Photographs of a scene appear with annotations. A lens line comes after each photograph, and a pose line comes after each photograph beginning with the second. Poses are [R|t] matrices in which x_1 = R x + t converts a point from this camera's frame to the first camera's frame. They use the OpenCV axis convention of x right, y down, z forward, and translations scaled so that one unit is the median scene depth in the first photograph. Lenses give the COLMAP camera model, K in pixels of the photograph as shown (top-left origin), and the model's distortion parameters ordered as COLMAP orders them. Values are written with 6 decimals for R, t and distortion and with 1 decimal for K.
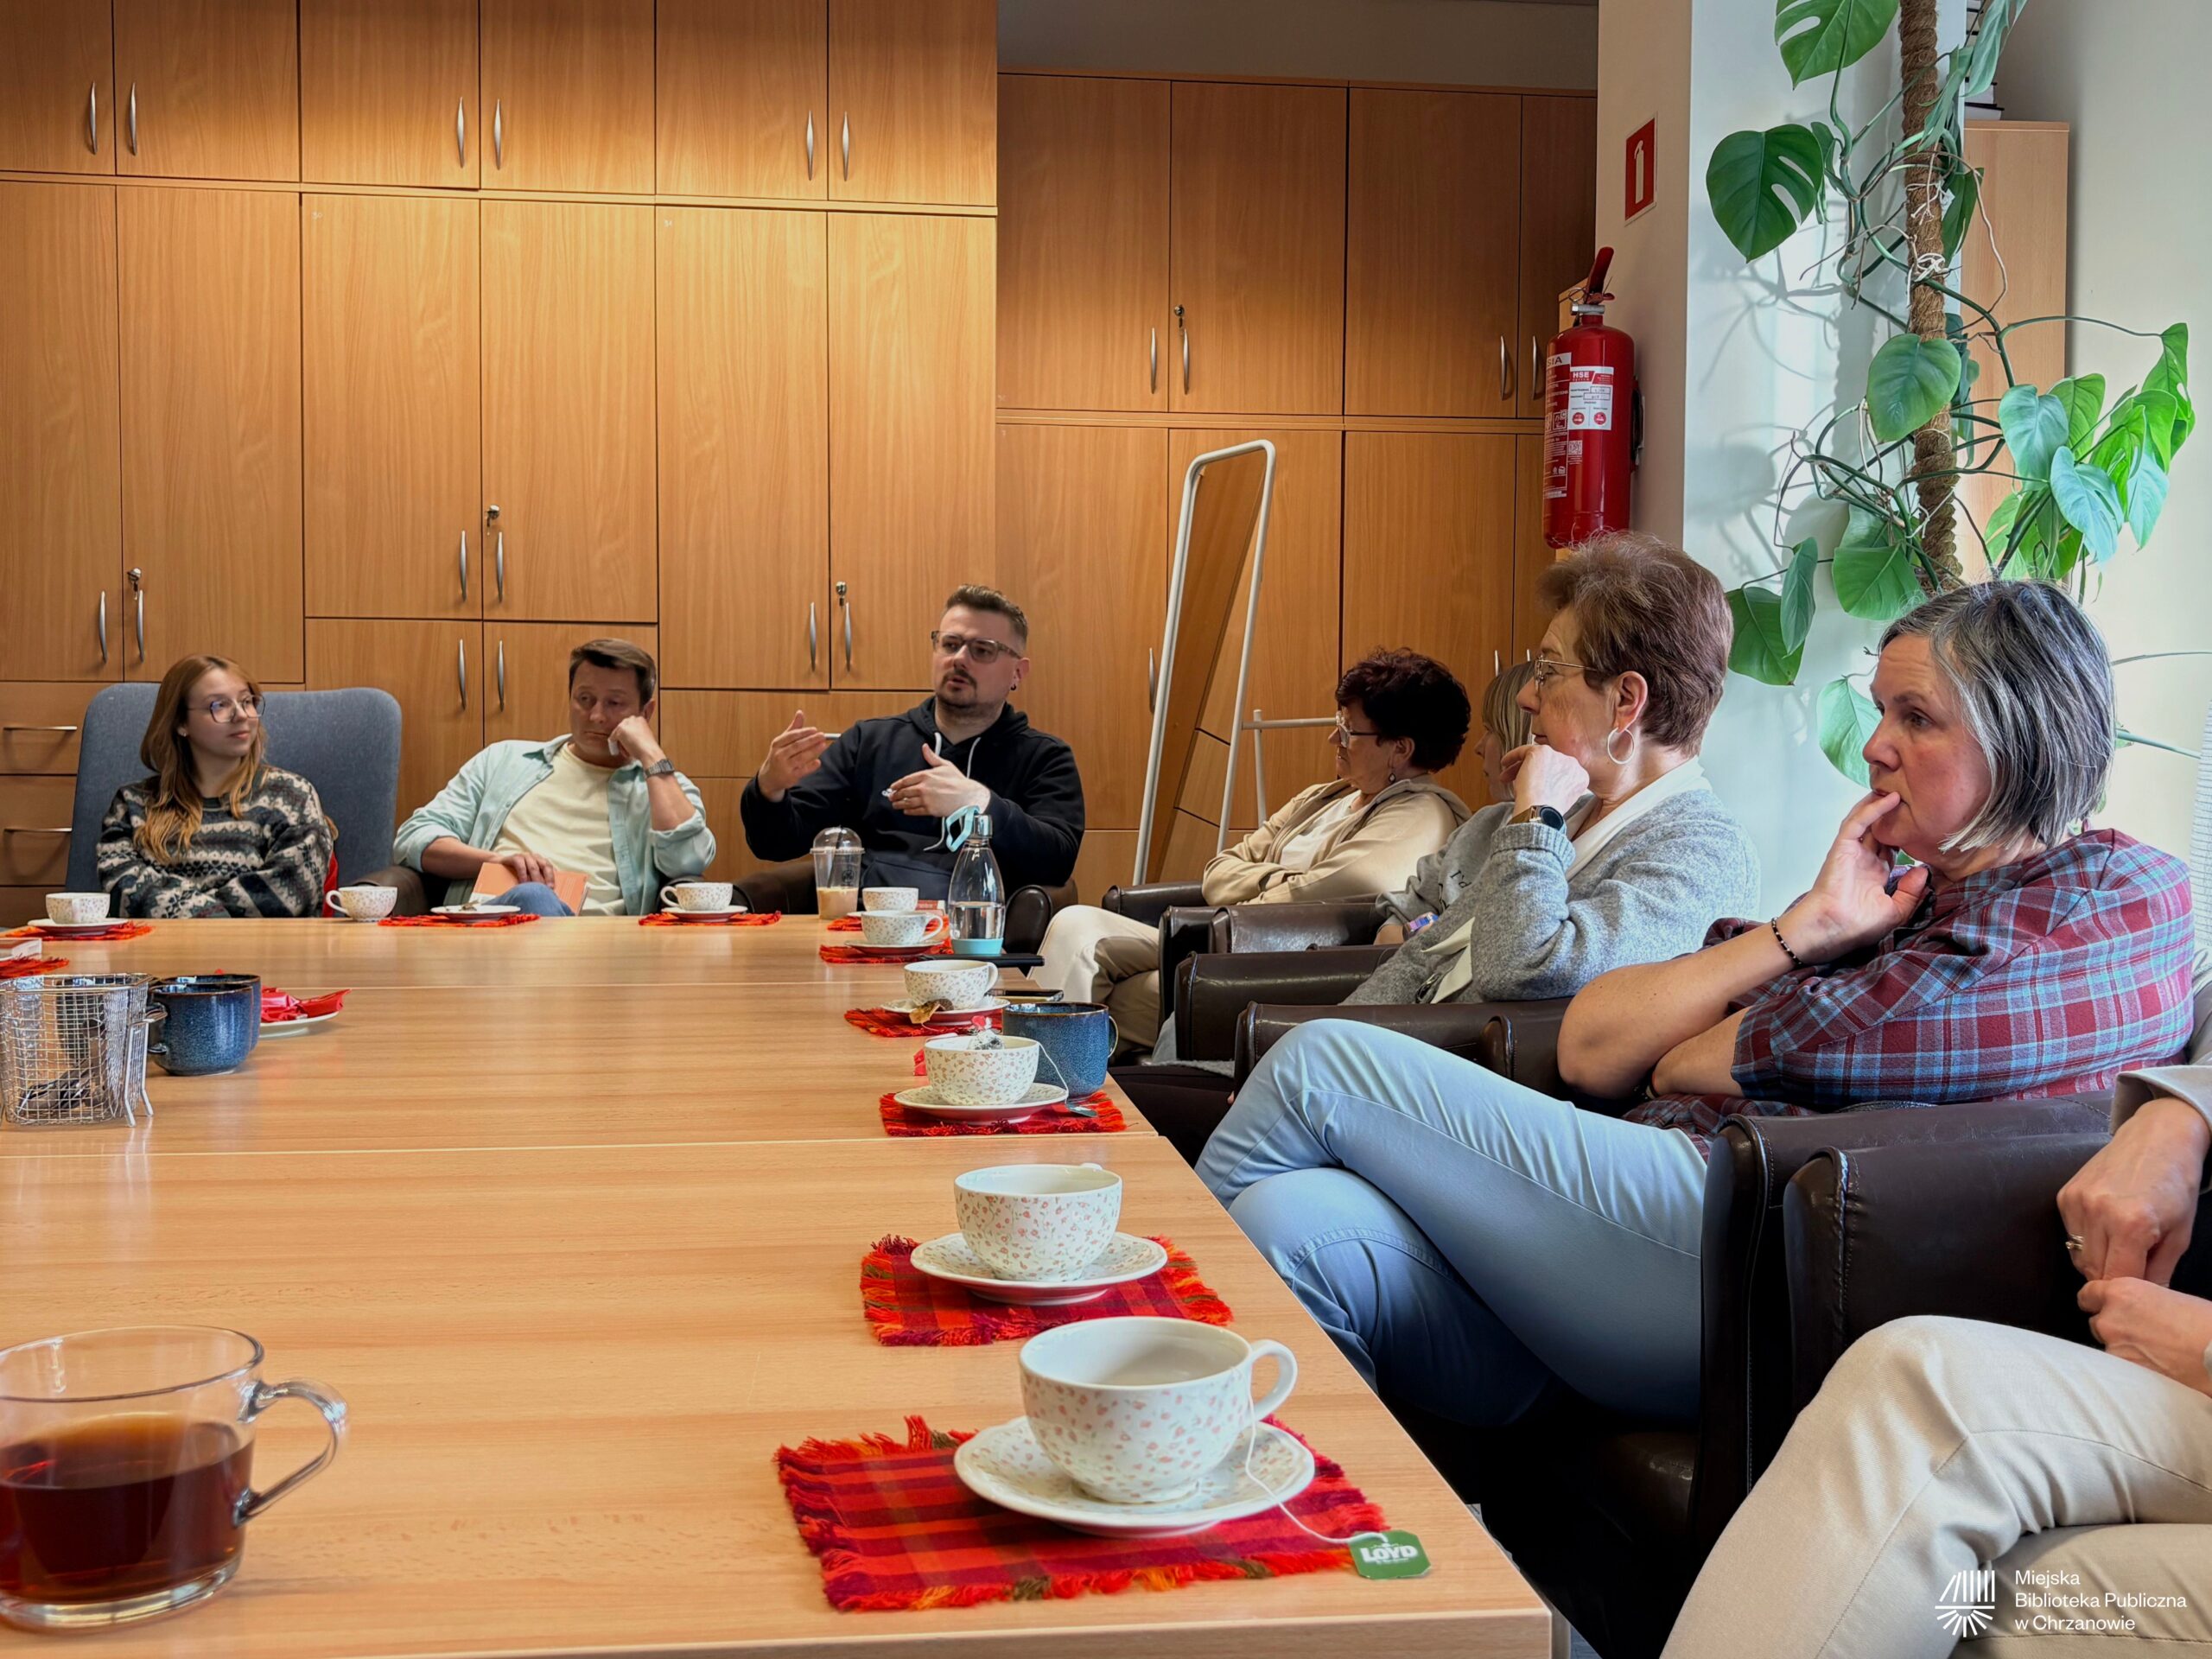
lens RADIAL K [[2288.7, 0, 1096.2], [0, 2288.7, 833.6], [0, 0, 1]] dist [0.140365, -0.454852]
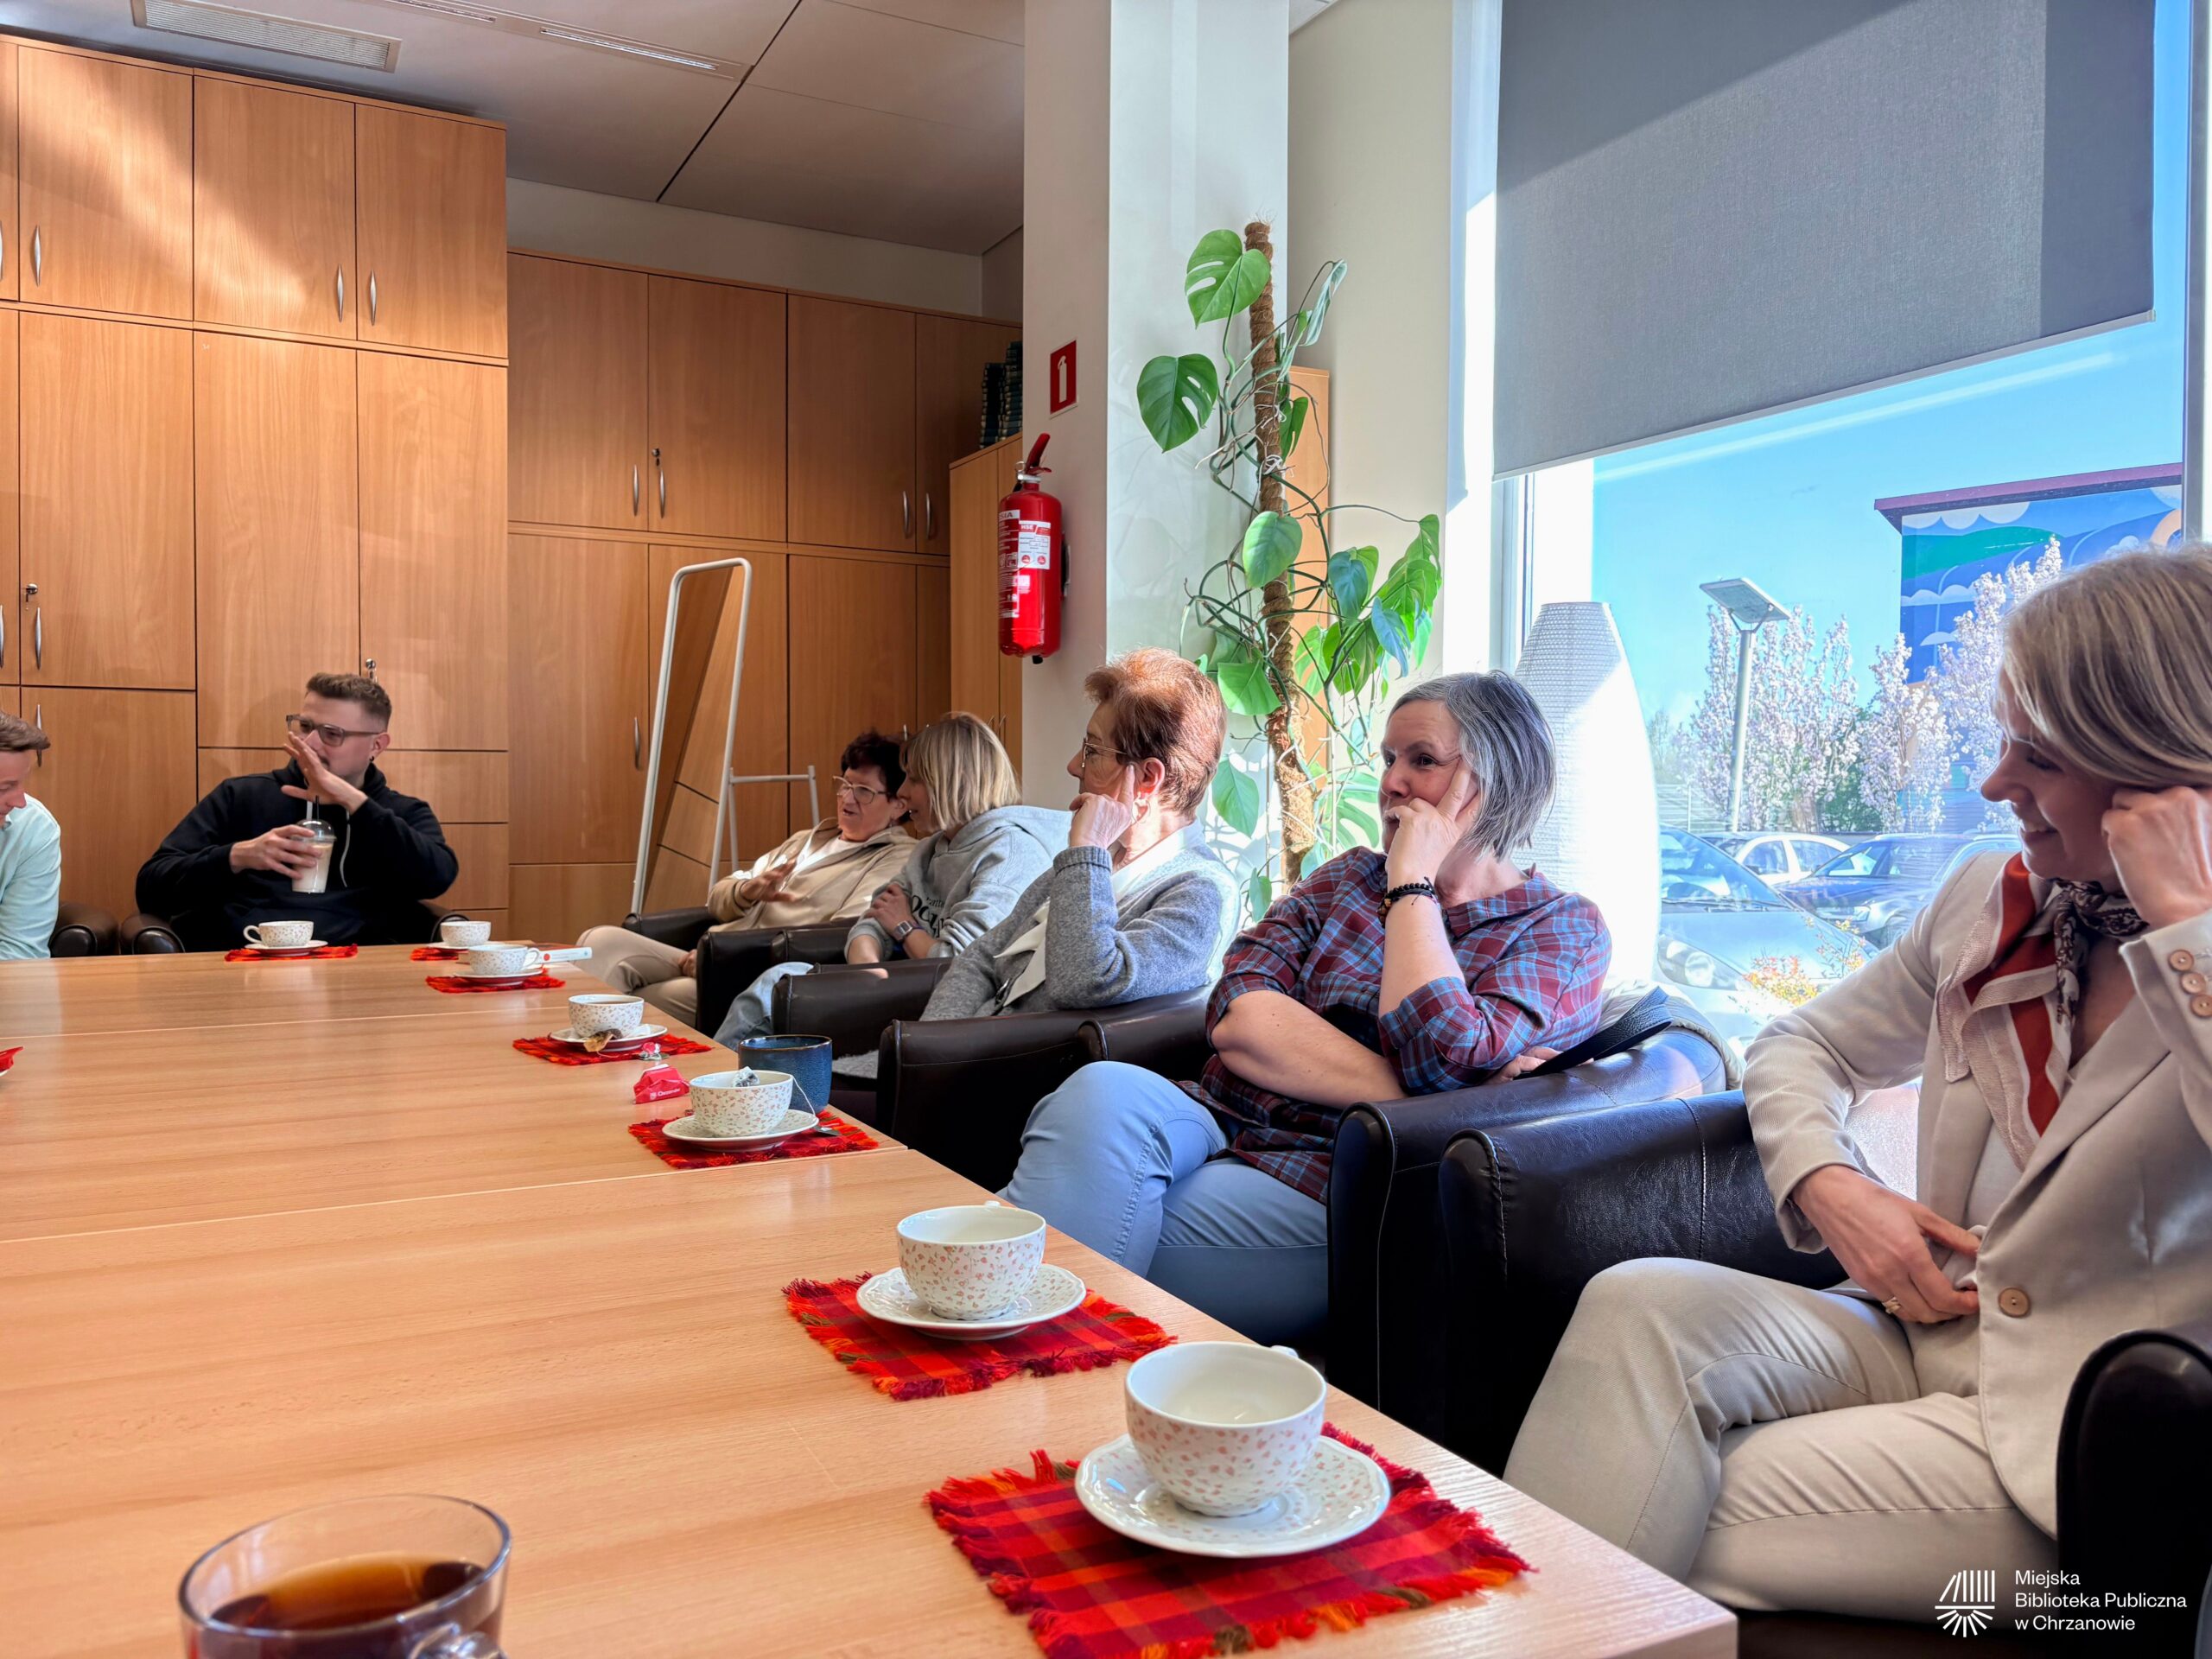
lens RADIAL K [[1676.1, 0, 1106.0], [0, 1676.1, 829.5], [0, 0, 1]] dist [0.068537, -0.071471]
pose [[0.937723, -0.008455, 0.347280, -0.097369], [0.012417, 0.999881, -0.009183, -0.014058], [-0.347161, 0.012923, 0.937716, 0.075363]]
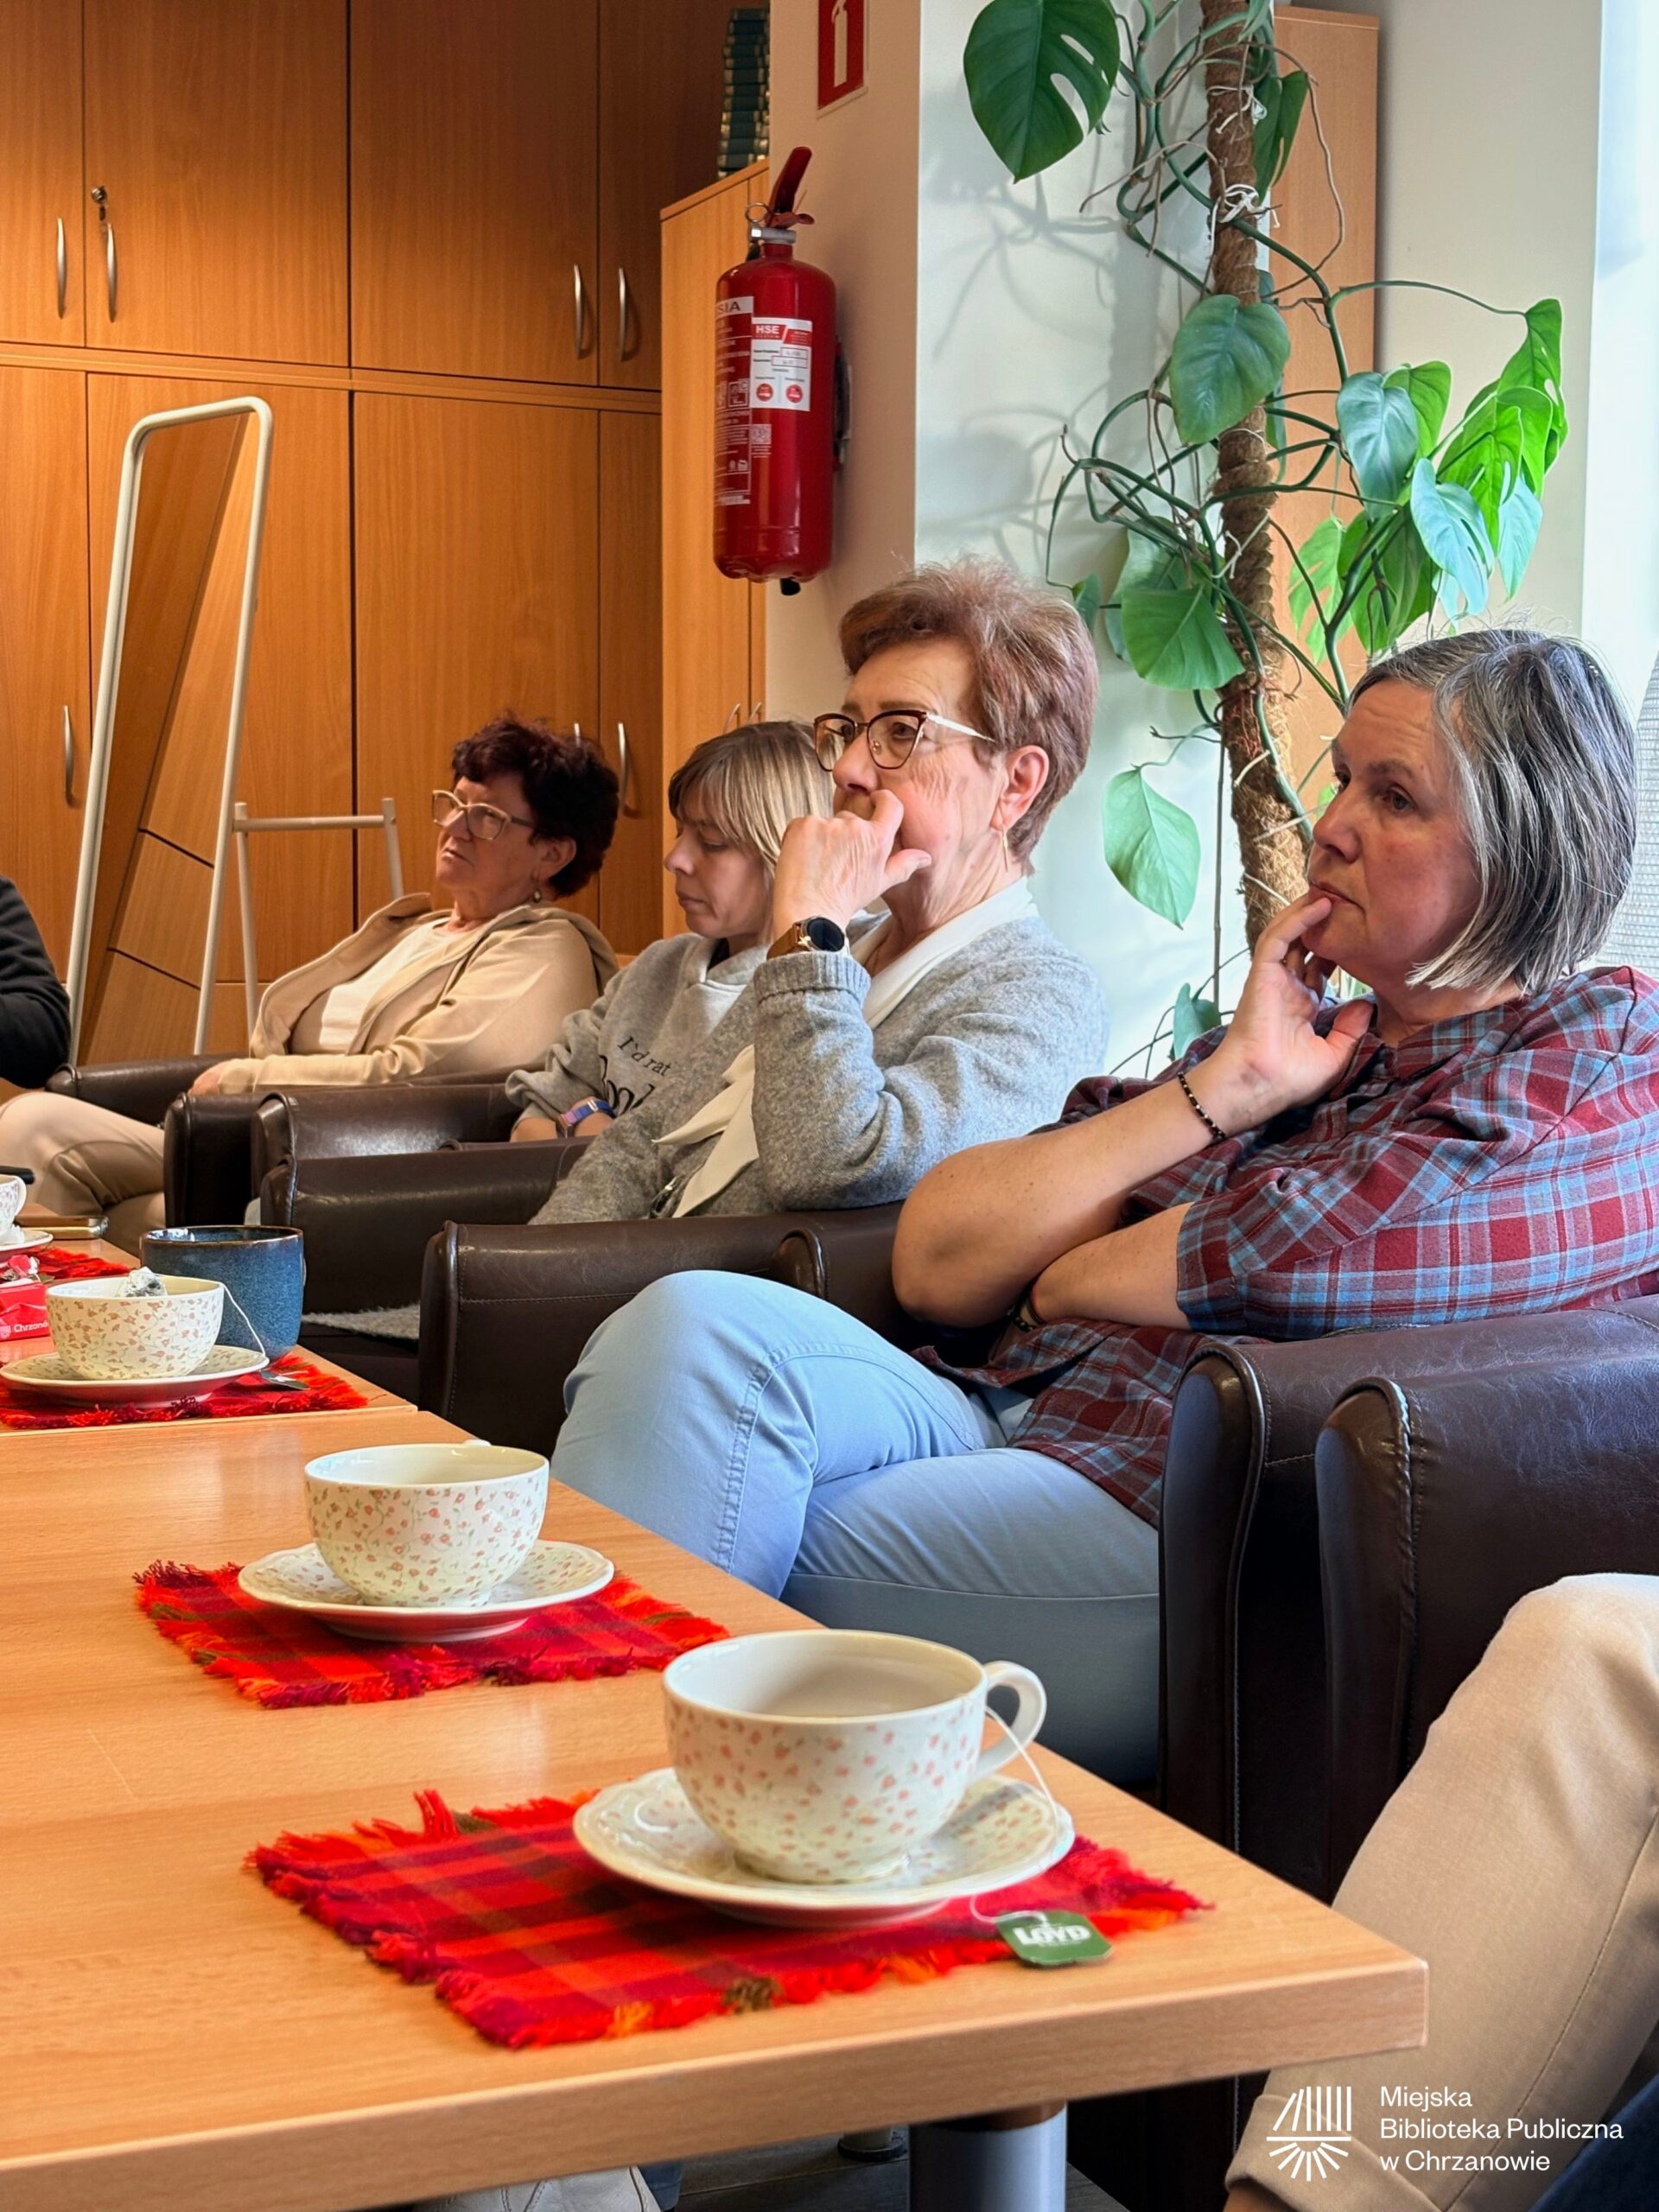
lens RADIAL K [[3338.6, 0, 831.4], [0, 3338.6, 1145.7], [0, 0, 1]] dist [0.217275, -0.944175]
pose [[0.958525, -0.019356, 0.284349, -0.075801], [0.006487, 0.998914, 0.046129, 0.003095], [-0.284933, -0.042371, 0.957610, -0.001775]]
